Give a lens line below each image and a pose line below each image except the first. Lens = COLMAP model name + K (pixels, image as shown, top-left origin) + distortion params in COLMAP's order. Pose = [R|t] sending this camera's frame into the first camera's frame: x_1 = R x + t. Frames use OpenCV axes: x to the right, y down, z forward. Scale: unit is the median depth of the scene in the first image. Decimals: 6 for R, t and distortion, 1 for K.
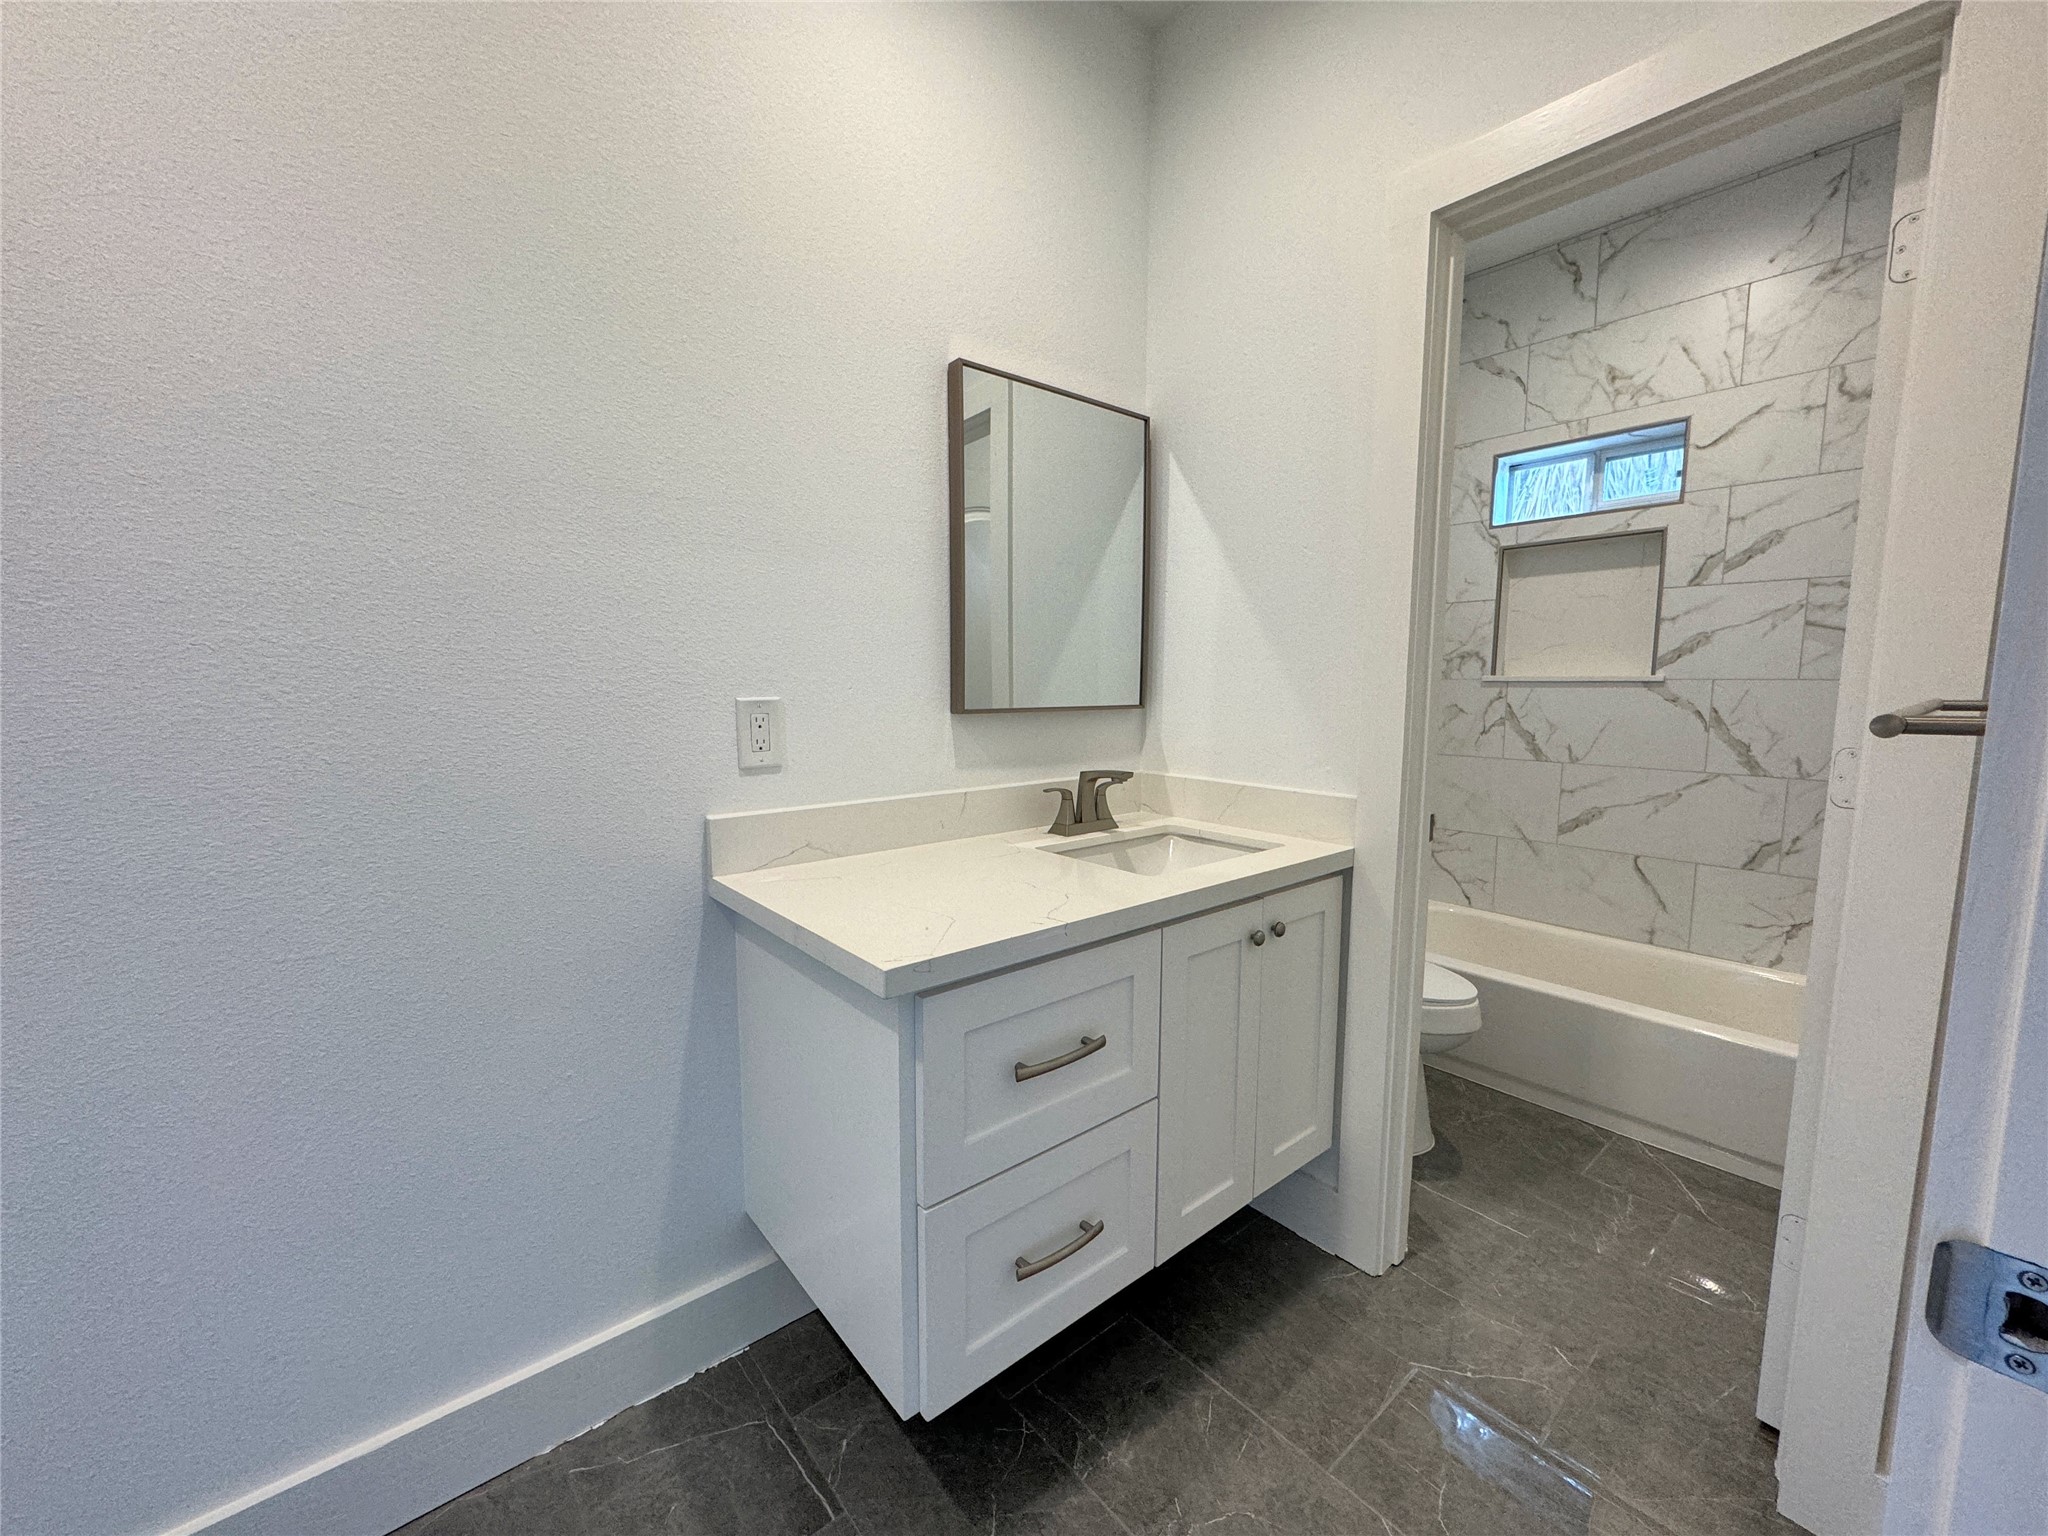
lens RADIAL K [[816.8, 0, 1024.0], [0, 816.8, 768.0], [0, 0, 1]] dist [0.000200, 0.000291]
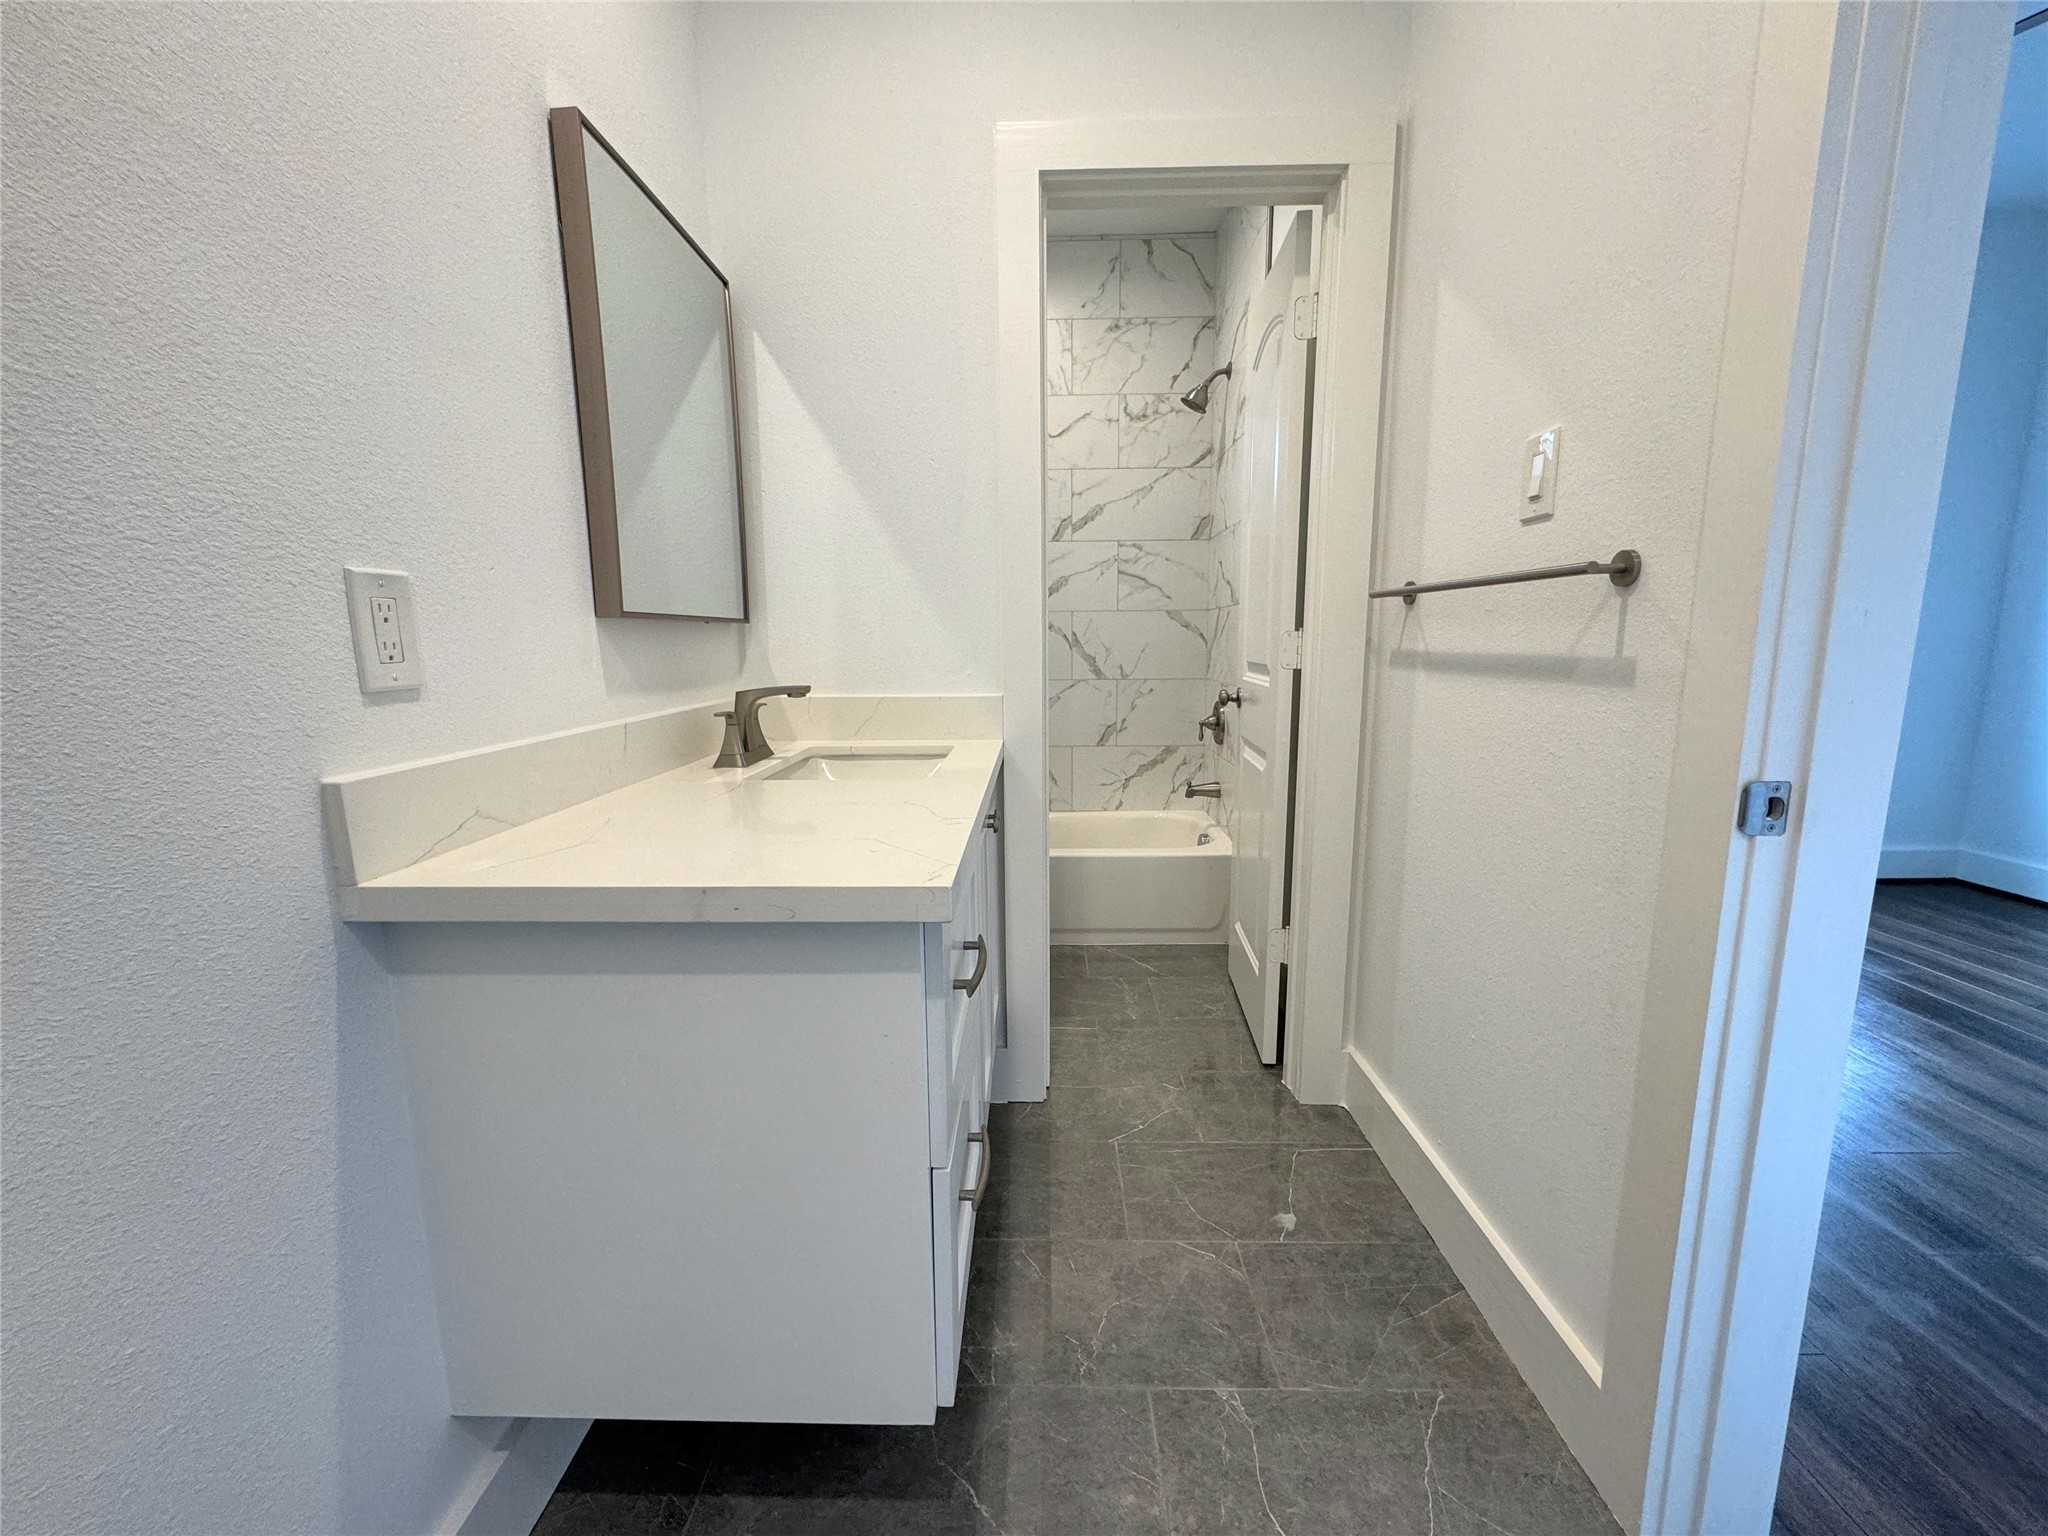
lens RADIAL K [[816.8, 0, 1024.0], [0, 816.8, 768.0], [0, 0, 1]] dist [0.000200, 0.000291]
pose [[0.655617, -0.128116, 0.744145, -0.365770], [0.095934, 0.991648, 0.086206, 0.036861], [-0.748975, 0.014870, 0.662432, 0.211341]]
